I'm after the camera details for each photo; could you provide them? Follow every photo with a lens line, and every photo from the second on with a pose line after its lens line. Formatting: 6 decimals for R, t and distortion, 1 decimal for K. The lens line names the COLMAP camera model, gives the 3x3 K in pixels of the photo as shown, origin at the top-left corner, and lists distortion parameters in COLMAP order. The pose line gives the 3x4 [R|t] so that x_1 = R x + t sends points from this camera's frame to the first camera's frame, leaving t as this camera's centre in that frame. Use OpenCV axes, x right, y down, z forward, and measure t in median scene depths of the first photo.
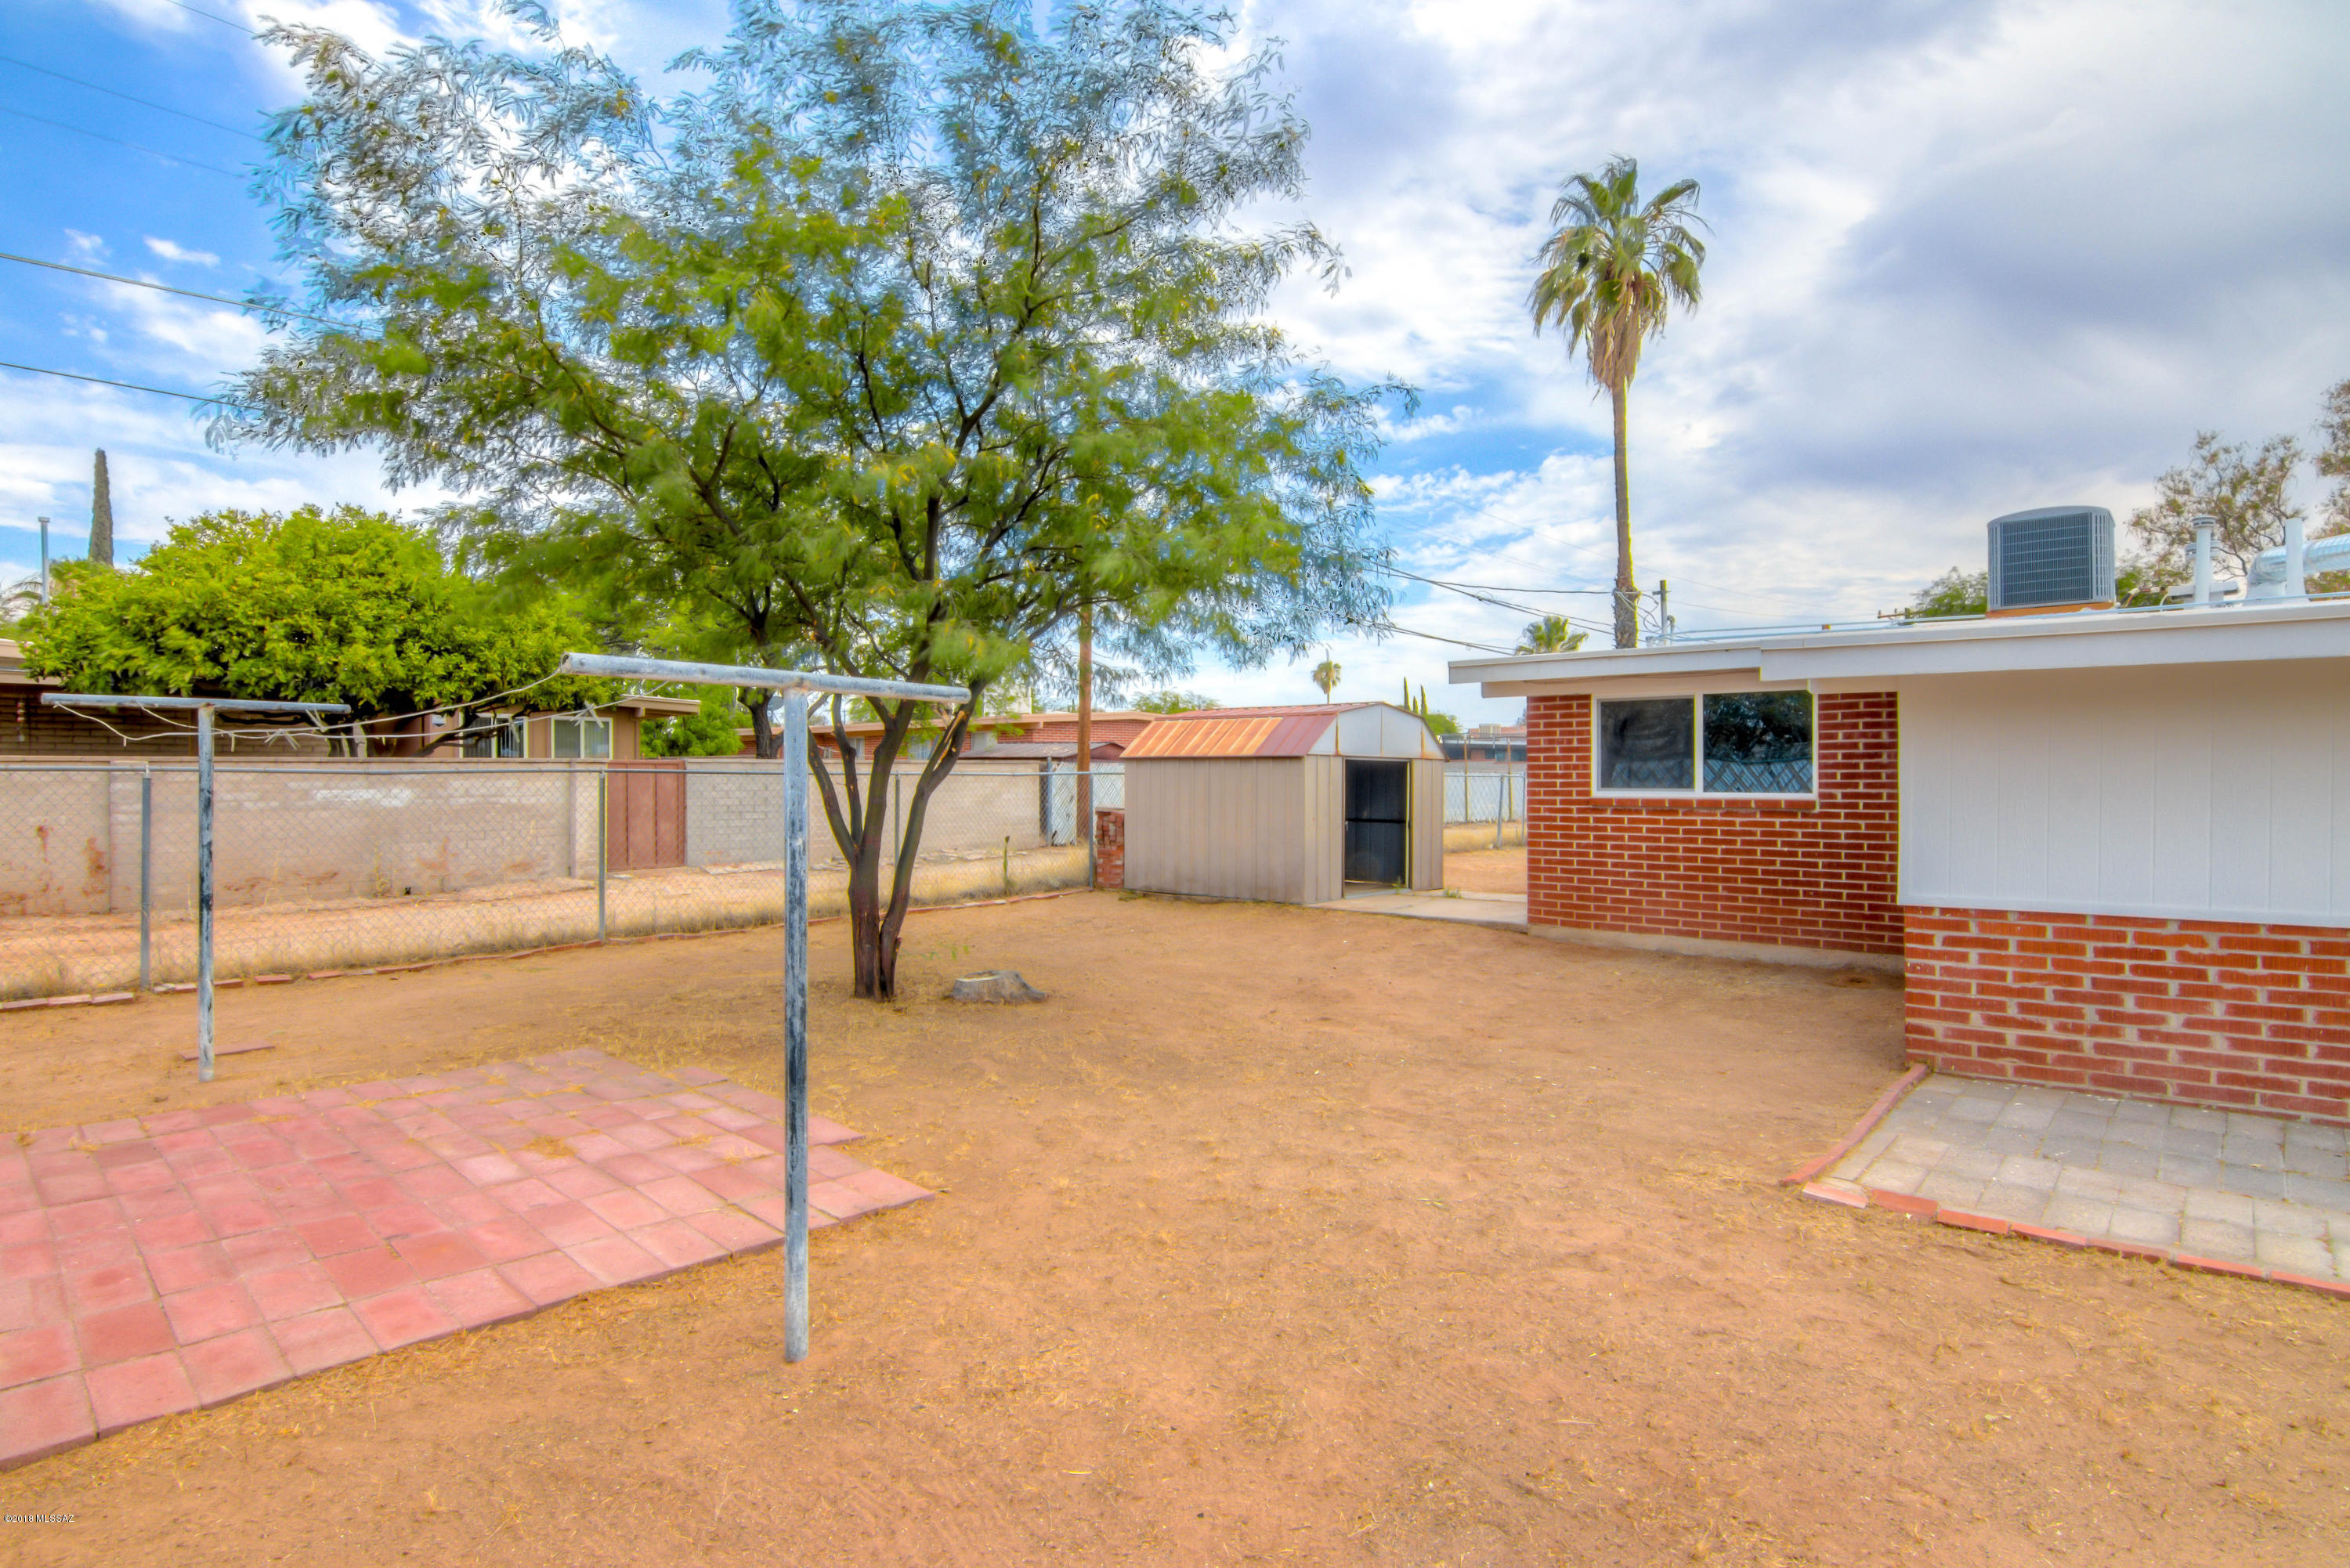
lens RADIAL K [[1265.3, 0, 1175.0], [0, 1265.3, 784.0], [0, 0, 1]] dist [0.002951, -0.000707]
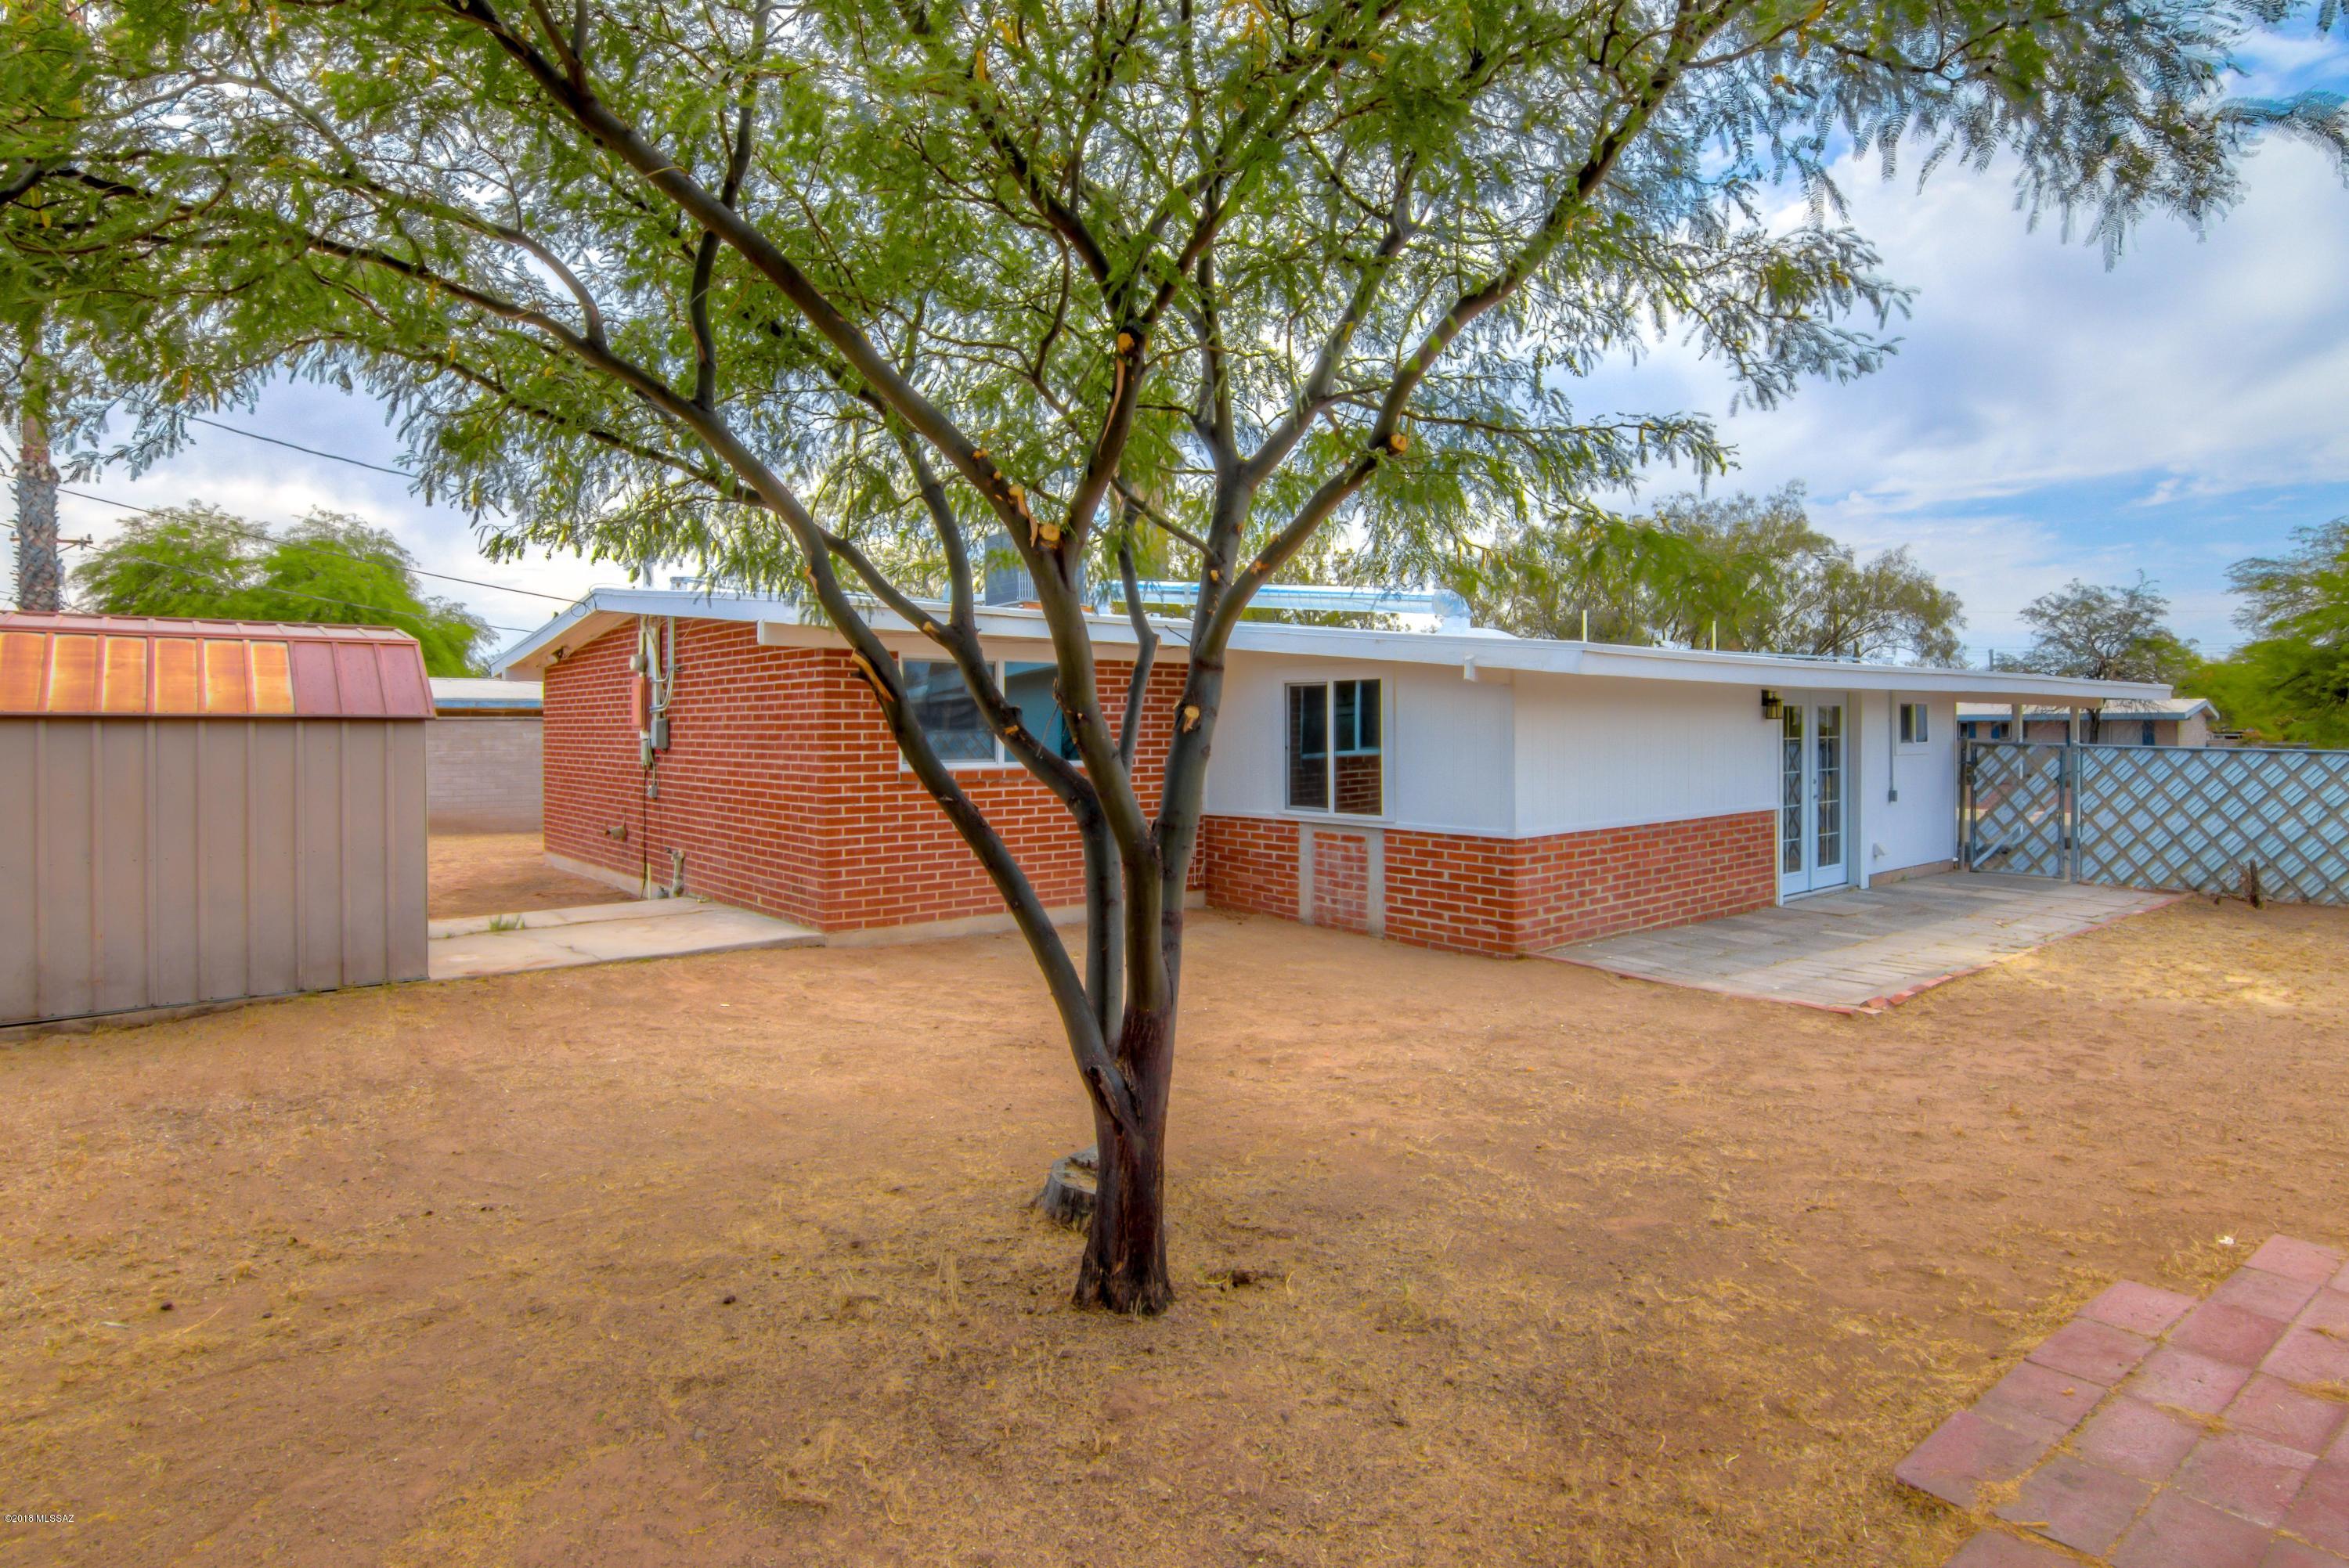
lens RADIAL K [[1264.7, 0, 1174.5], [0, 1264.7, 784.0], [0, 0, 1]] dist [0.002951, -0.000707]
pose [[0.157287, -0.044926, 0.986530, -0.399805], [0.012568, 0.998975, 0.043489, -0.013128], [-0.987473, 0.005559, 0.157691, 0.559113]]
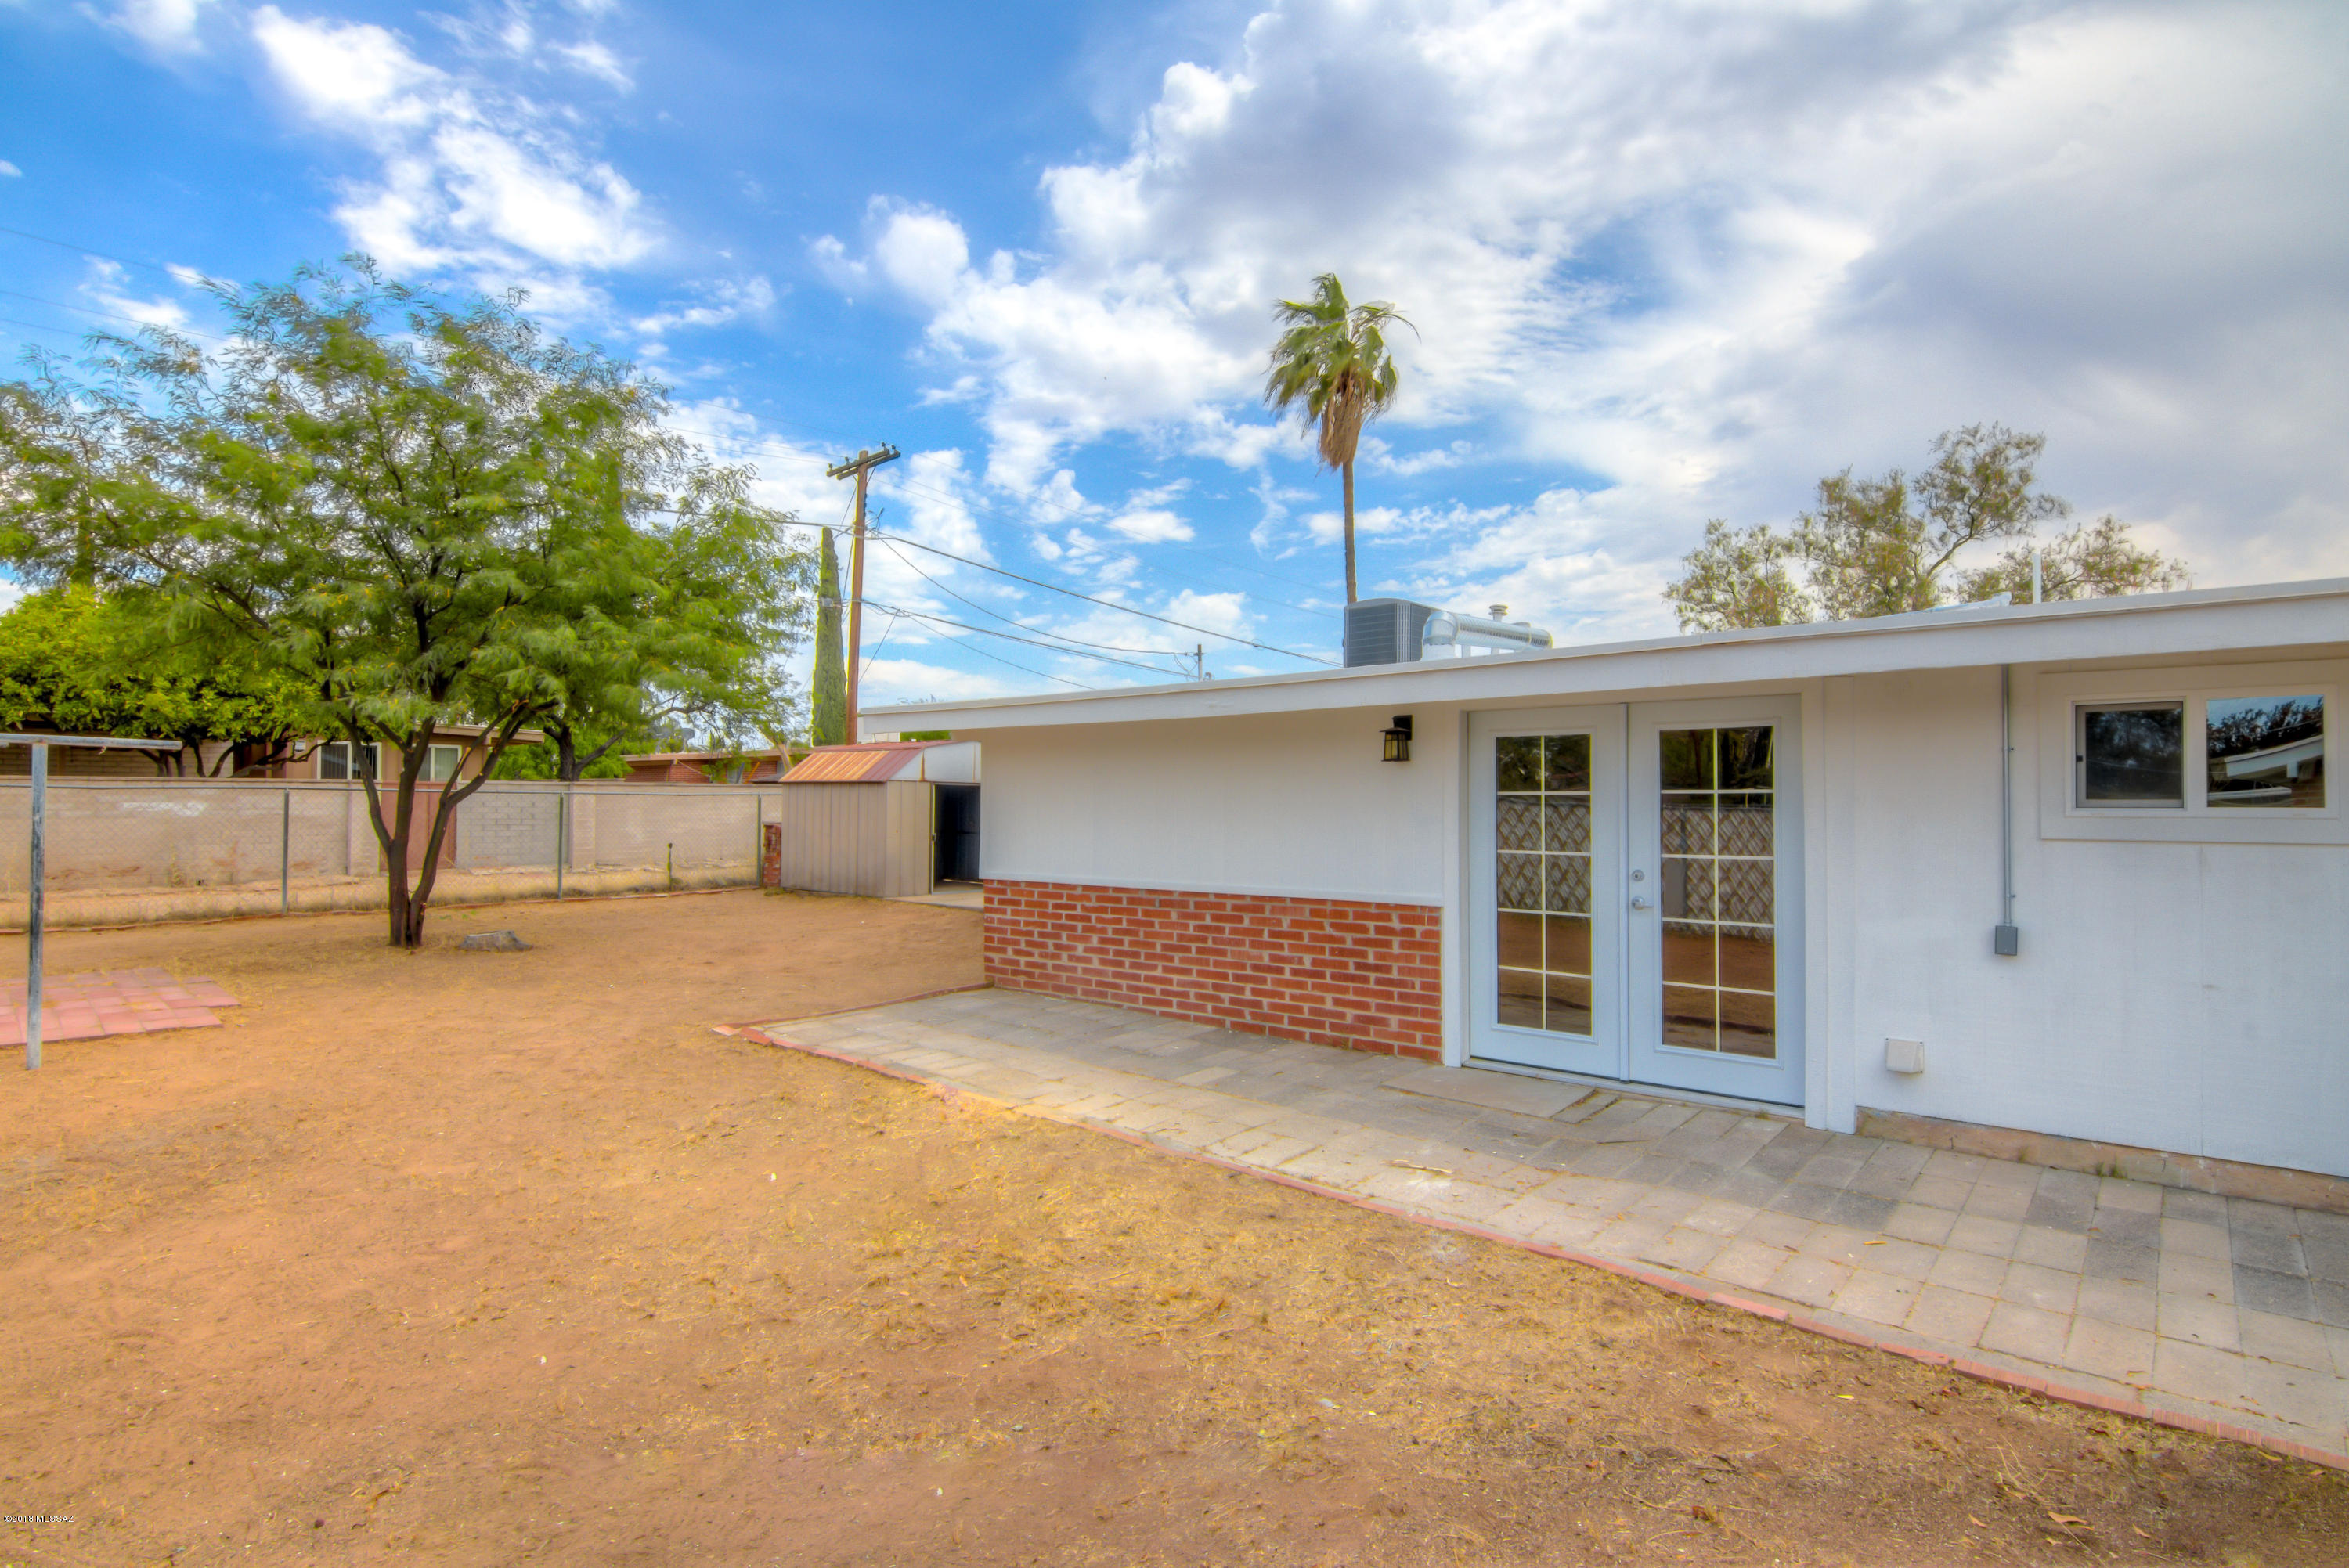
lens RADIAL K [[1264.7, 0, 1174.5], [0, 1264.7, 784.0], [0, 0, 1]] dist [0.002951, -0.000707]
pose [[0.999582, 0.005333, -0.028427, 0.413564], [-0.005941, 0.999754, -0.021364, 0.006271], [0.028307, 0.021524, 0.999368, -0.254092]]
